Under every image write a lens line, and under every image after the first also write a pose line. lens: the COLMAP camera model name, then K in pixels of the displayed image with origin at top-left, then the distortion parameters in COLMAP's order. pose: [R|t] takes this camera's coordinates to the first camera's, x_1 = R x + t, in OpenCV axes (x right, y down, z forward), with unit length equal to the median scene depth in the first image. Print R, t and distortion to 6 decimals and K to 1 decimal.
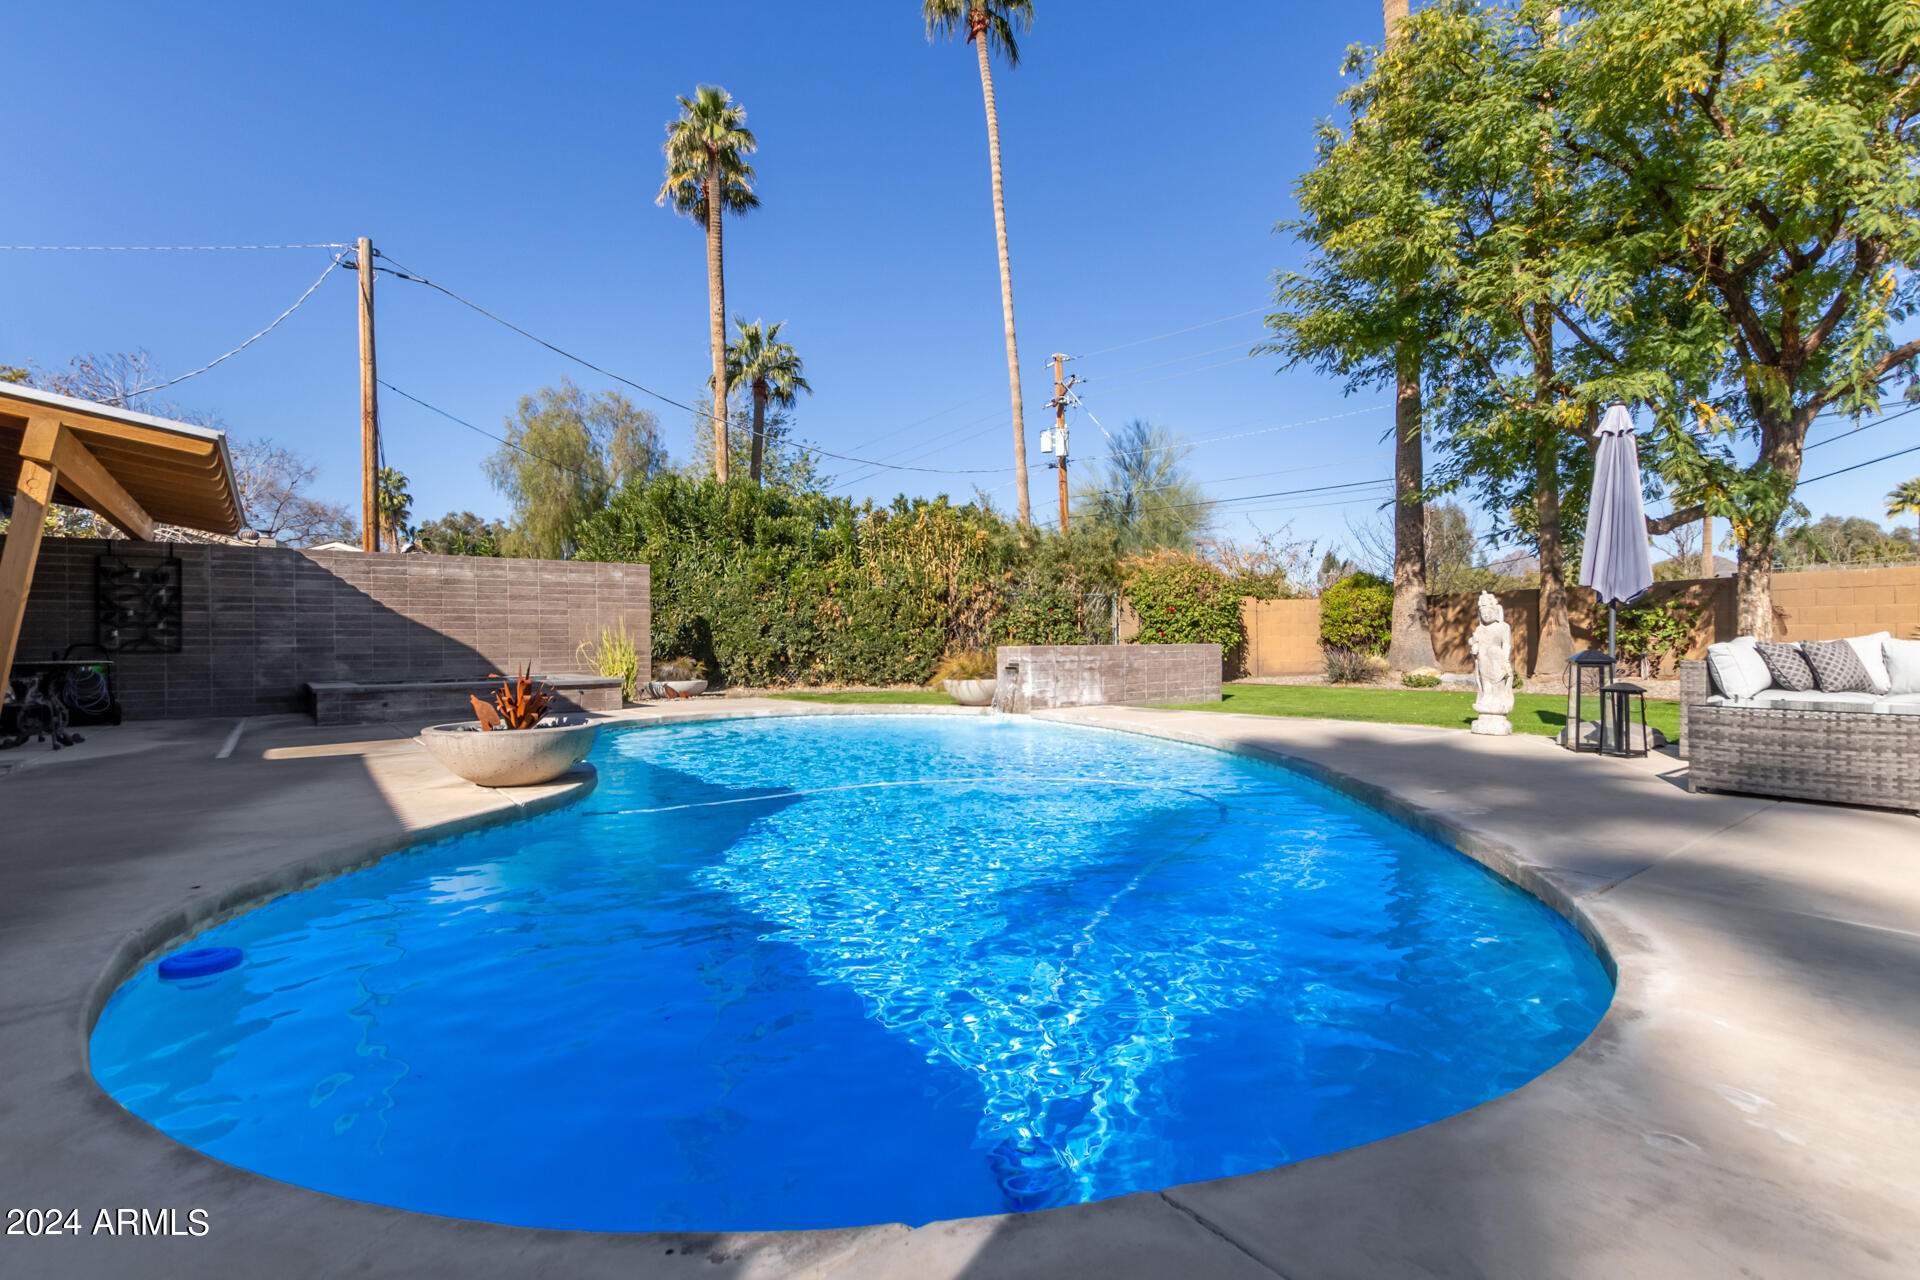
lens RADIAL K [[891.6, 0, 971.3], [0, 891.6, 642.3], [0, 0, 1]] dist [0.001487, -0.000030]
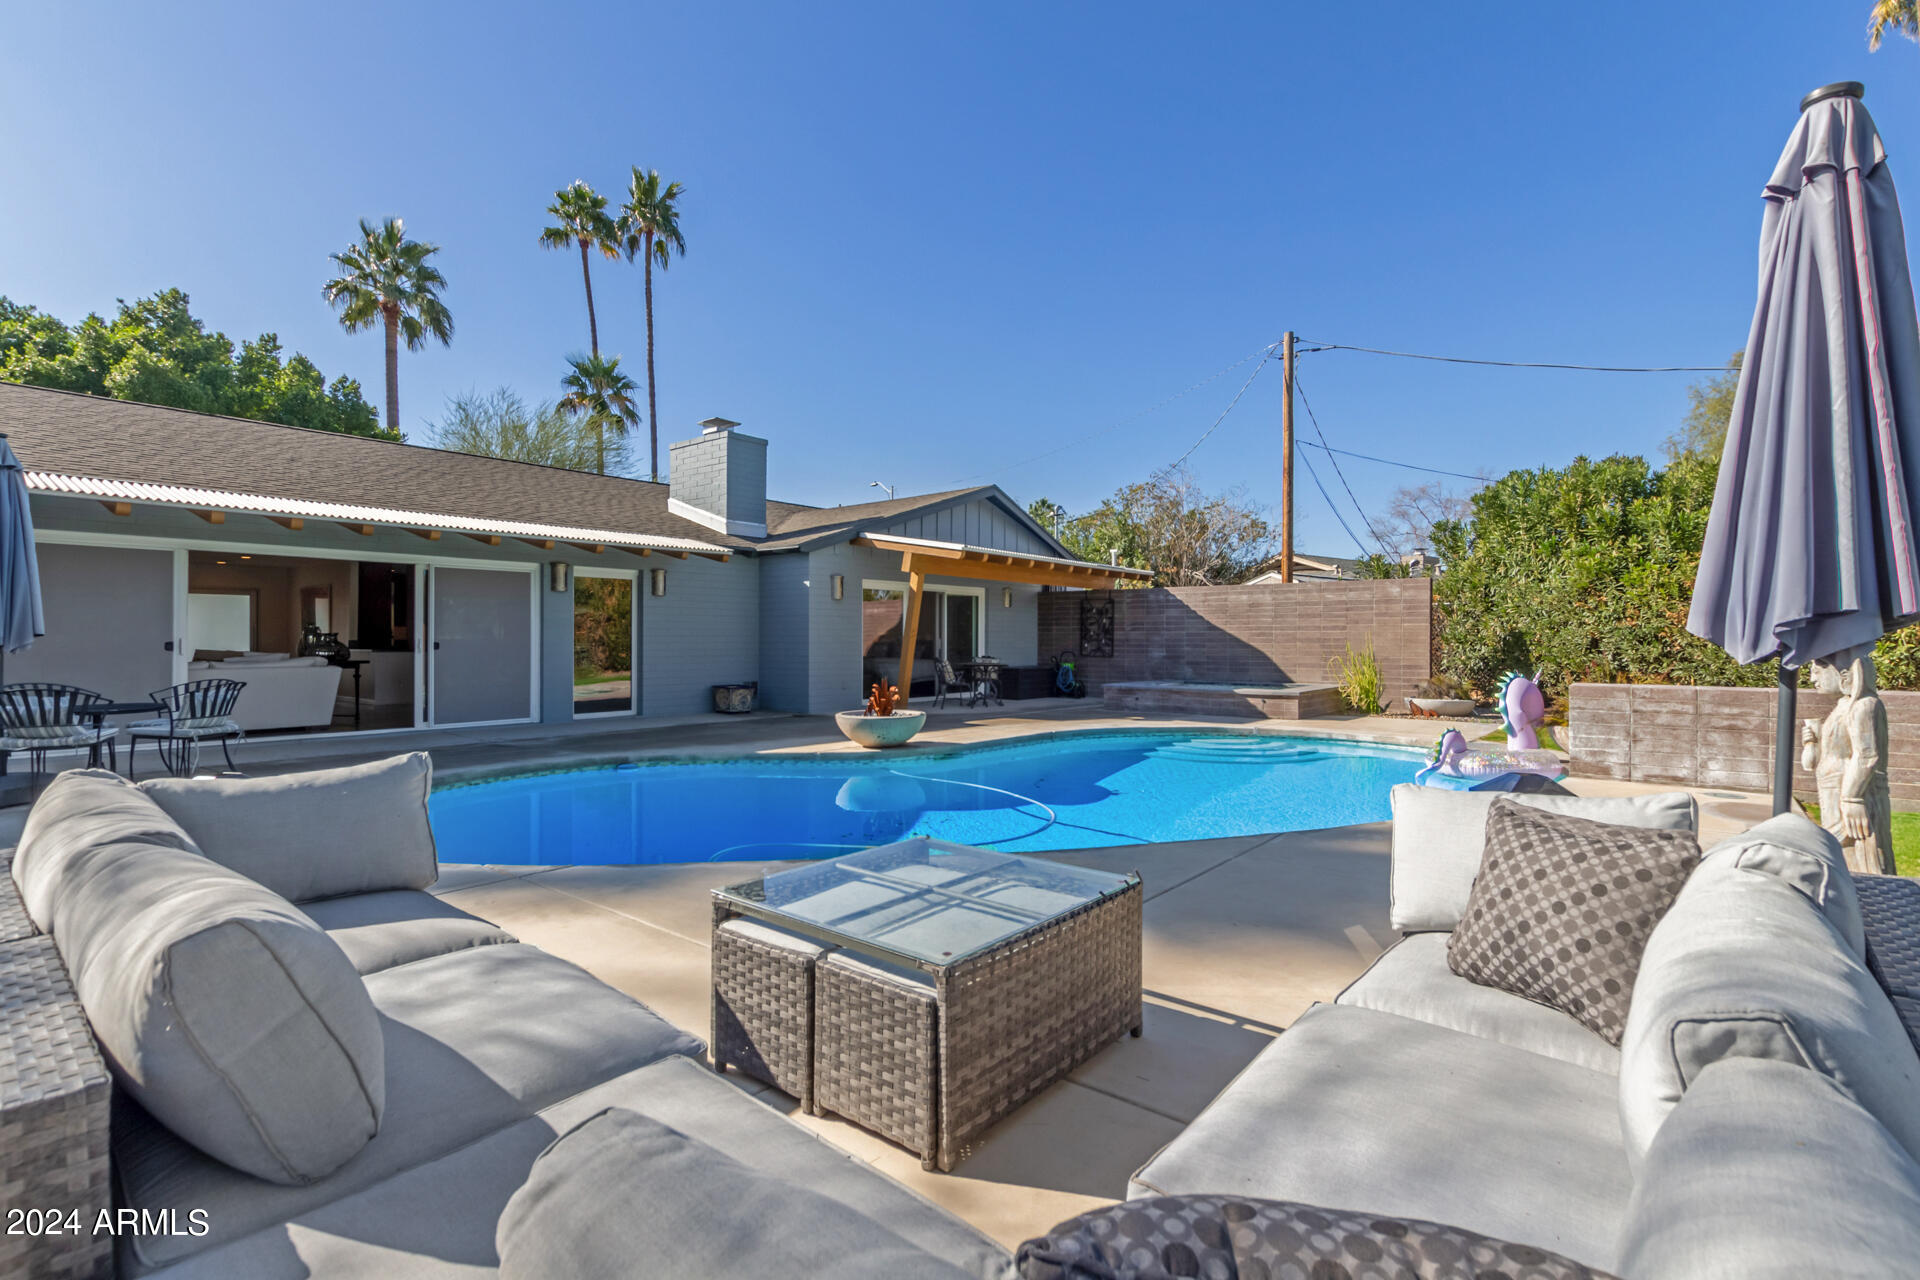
lens RADIAL K [[882.3, 0, 994.9], [0, 882.3, 640.2], [0, 0, 1]] dist [0.001895, 0.000917]
pose [[0.250065, 0.010788, -0.968169, 0.420760], [-0.003896, 0.999941, 0.010136, -0.024059], [0.968221, 0.001237, 0.250092, 0.271938]]
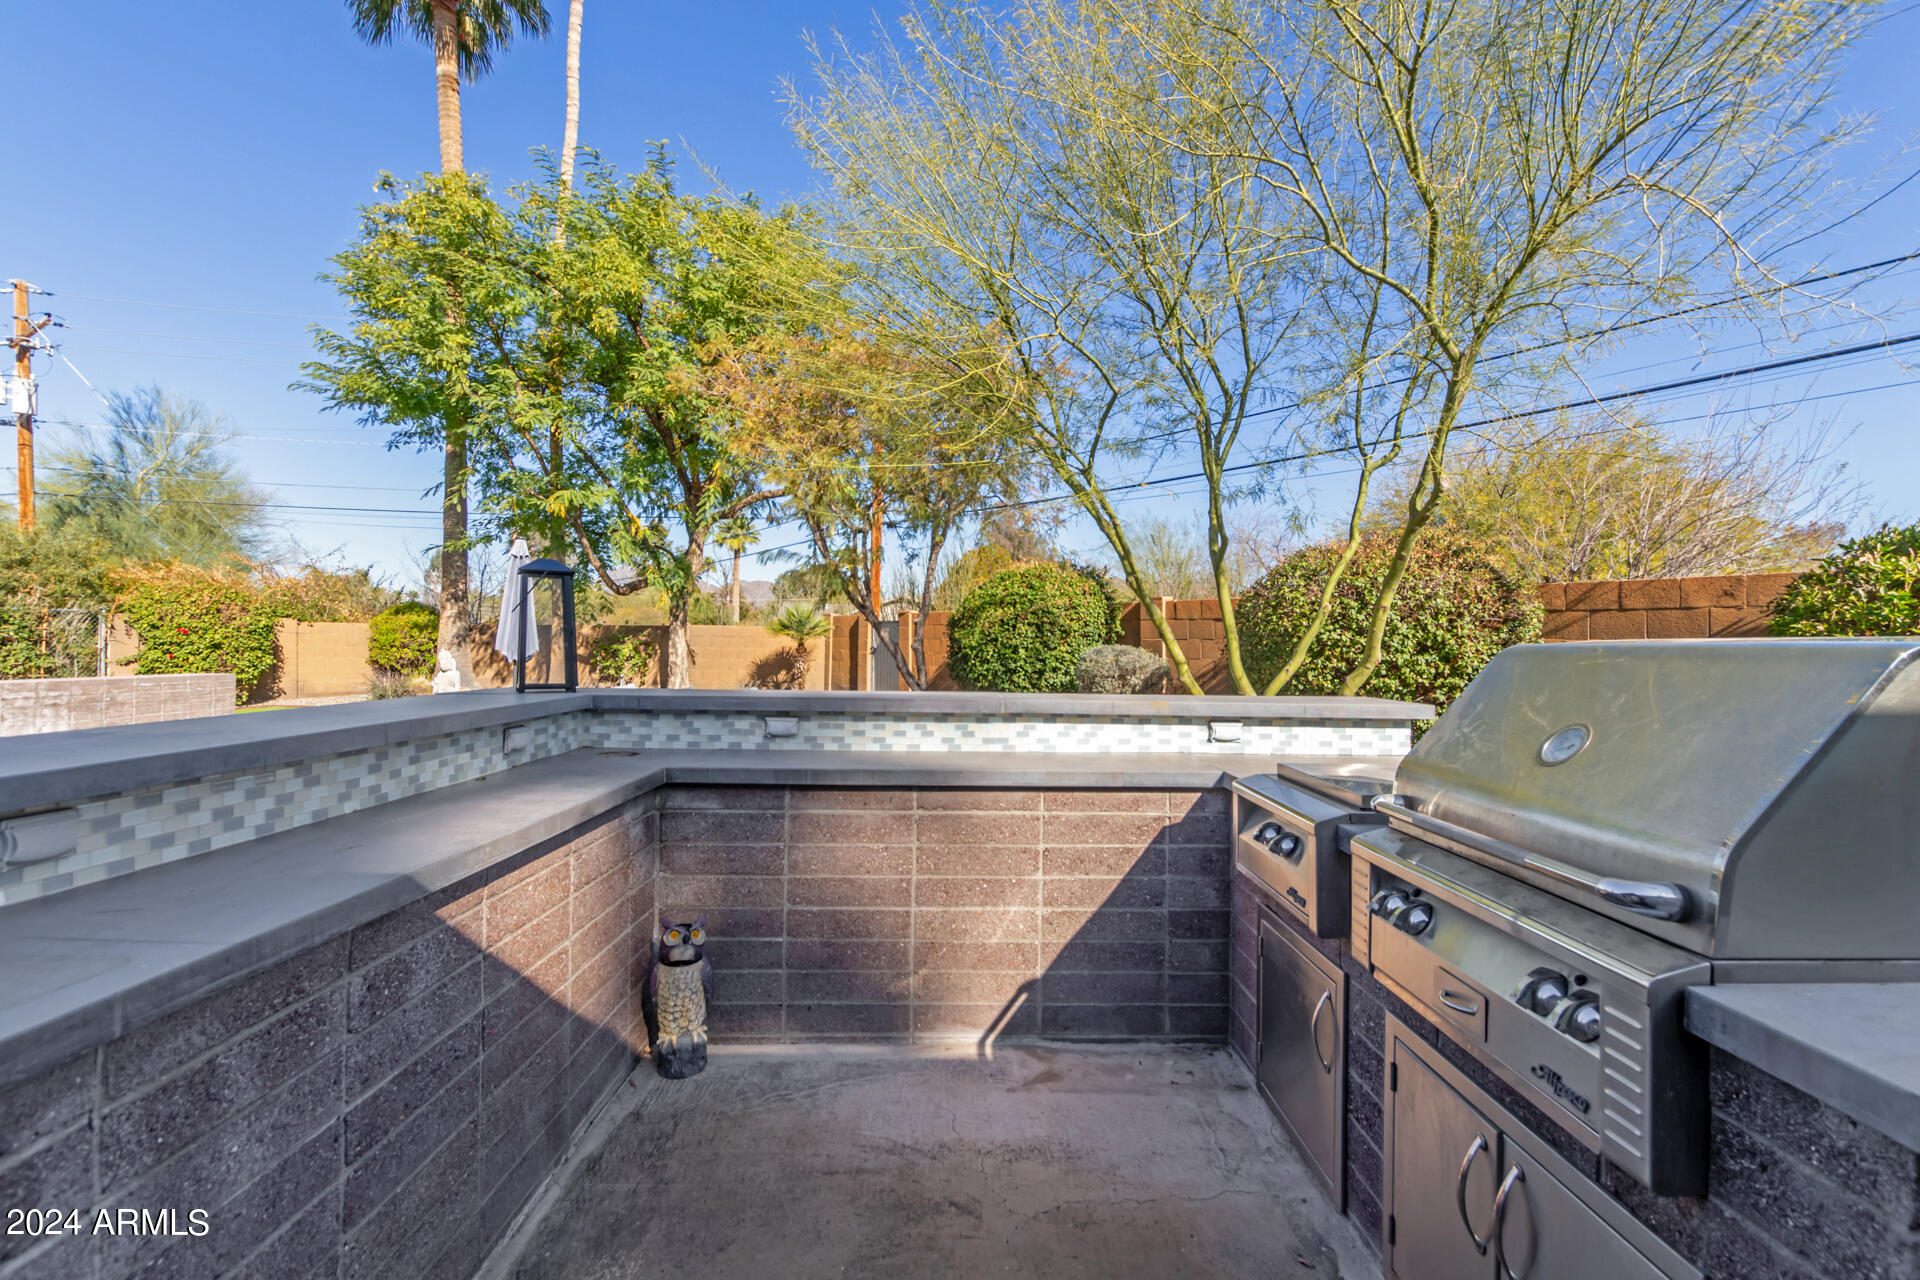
lens RADIAL K [[888.0, 0, 992.2], [0, 888.0, 645.0], [0, 0, 1]] dist [-0.001359, -0.001185]
pose [[0.595349, 0.017315, 0.803281, -0.023311], [-0.019750, 0.999781, -0.006913, -0.034857], [-0.803224, -0.011749, 0.595561, -0.276351]]
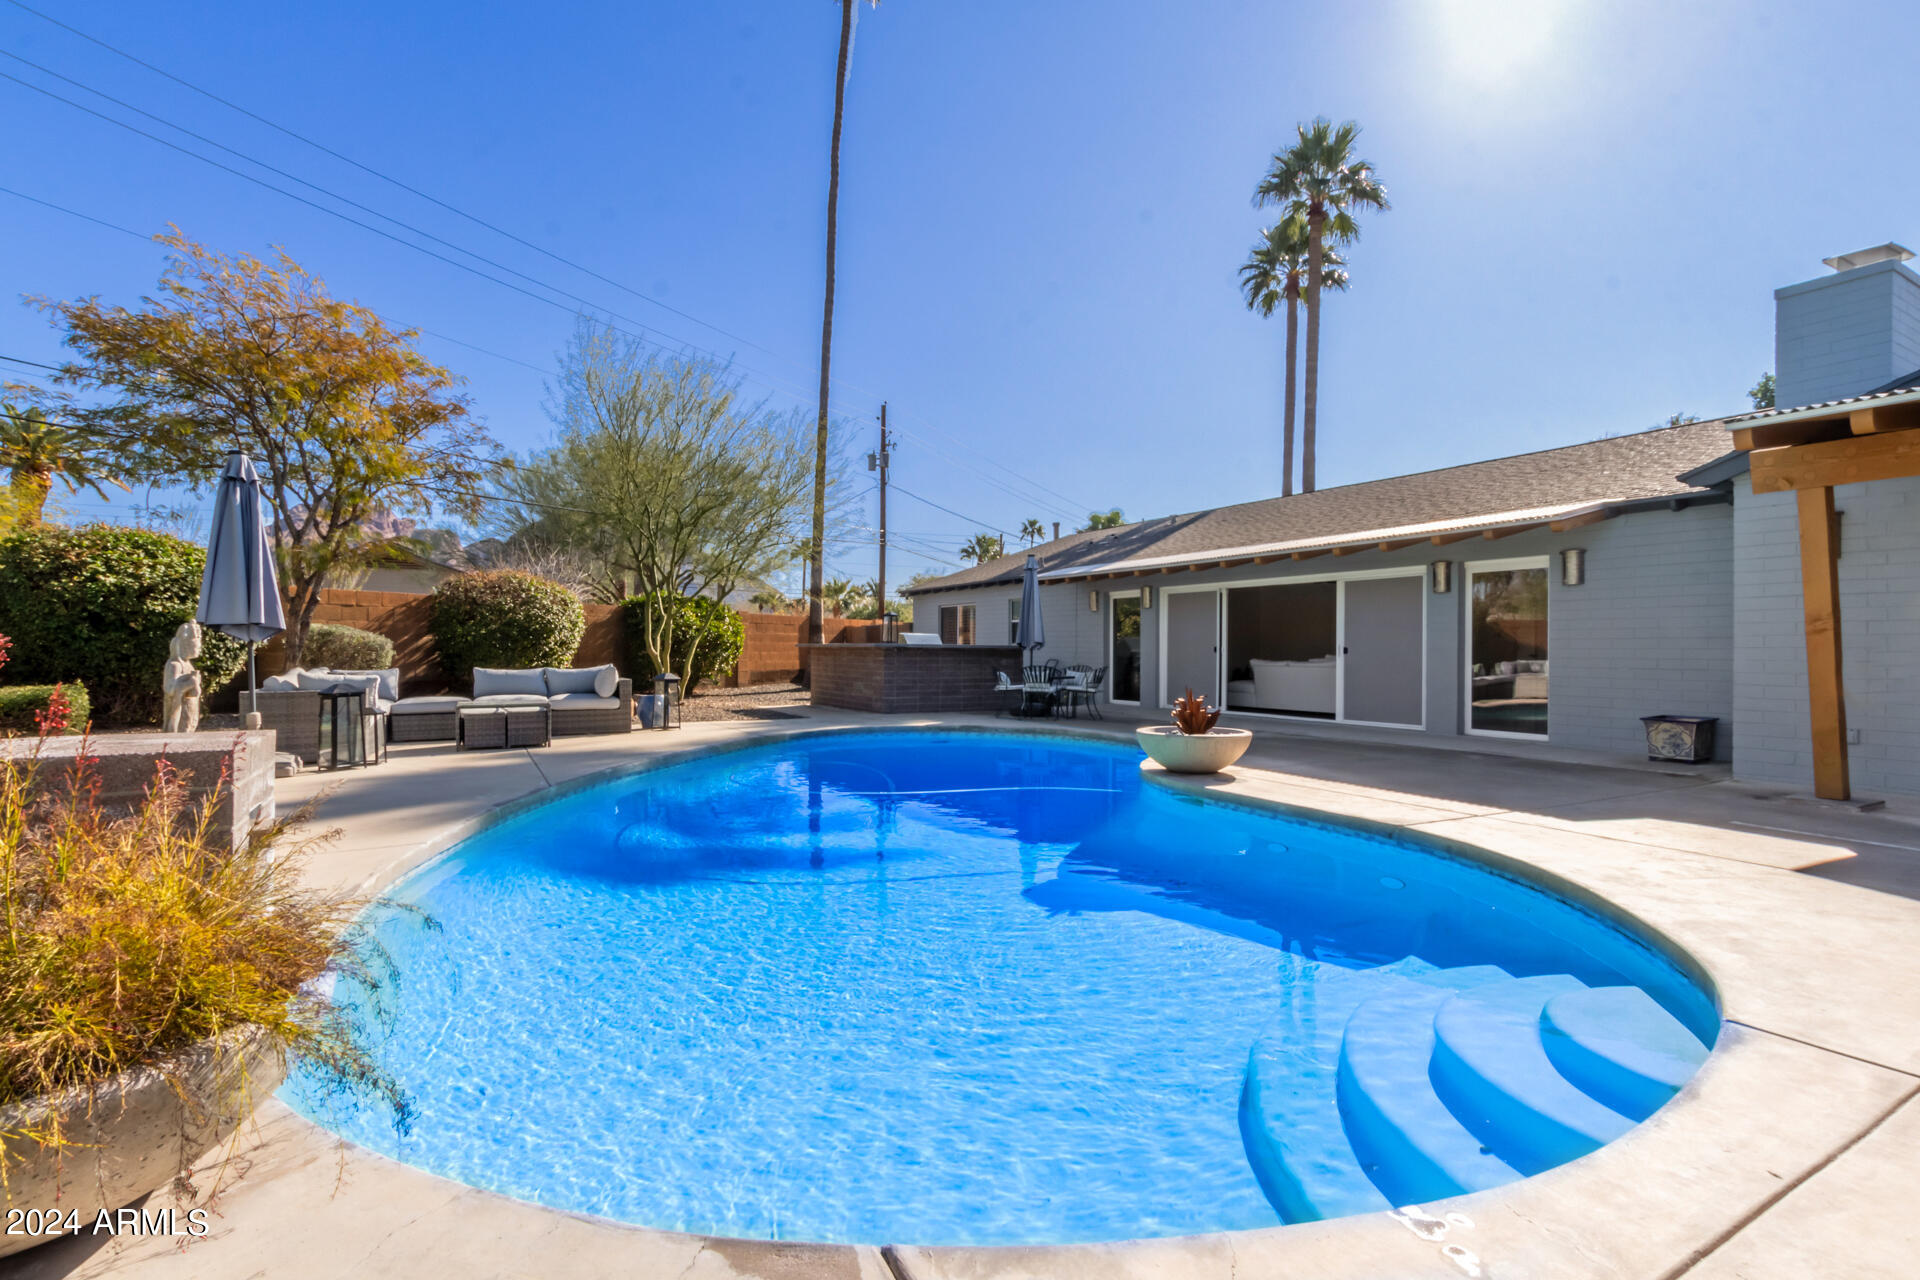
lens RADIAL K [[891.6, 0, 971.3], [0, 891.6, 642.3], [0, 0, 1]] dist [0.001487, -0.000030]
pose [[-0.994467, 0.006427, 0.104853, -0.106450], [0.005583, 0.999950, -0.008337, -0.013357], [-0.104901, -0.007706, -0.994453, 0.837594]]
